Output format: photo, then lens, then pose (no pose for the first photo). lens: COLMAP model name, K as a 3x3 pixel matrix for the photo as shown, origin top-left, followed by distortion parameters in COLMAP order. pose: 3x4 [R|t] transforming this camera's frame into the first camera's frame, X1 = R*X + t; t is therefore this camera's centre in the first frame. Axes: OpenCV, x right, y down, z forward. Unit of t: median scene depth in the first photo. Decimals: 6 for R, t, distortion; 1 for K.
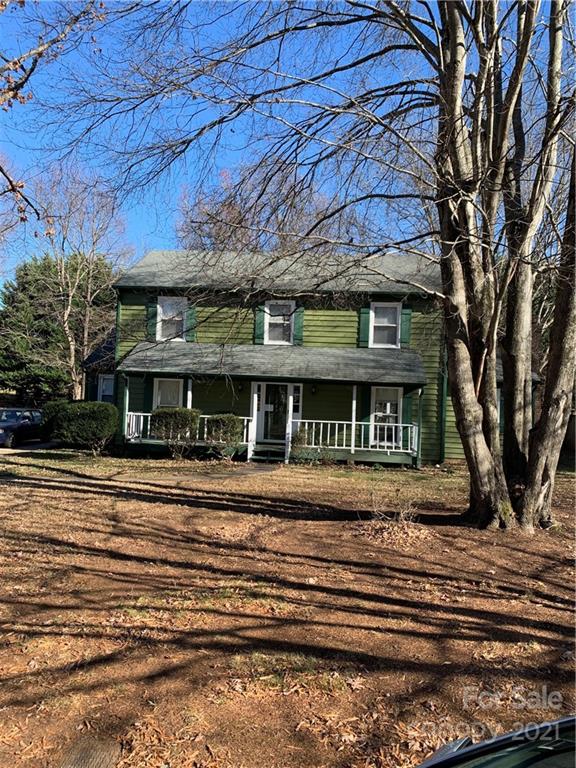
lens RADIAL K [[586.5, 0, 275.9], [0, 586.5, 384.9], [0, 0, 1]] dist [0.054122, -0.007315]
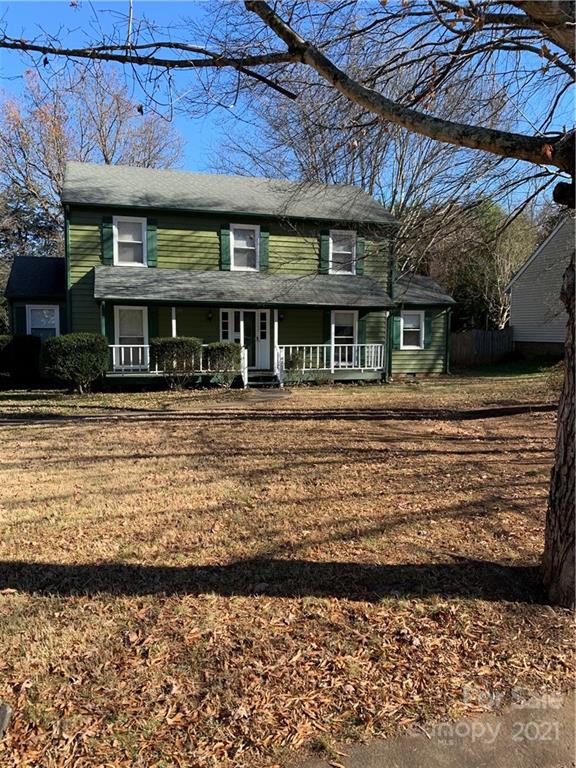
lens RADIAL K [[586.5, 0, 275.9], [0, 586.5, 384.9], [0, 0, 1]] dist [0.054122, -0.007315]
pose [[0.935861, -0.064232, 0.346465, -0.310875], [0.017289, 0.990431, 0.136919, -0.011970], [-0.351944, -0.122148, 0.928017, 0.025006]]
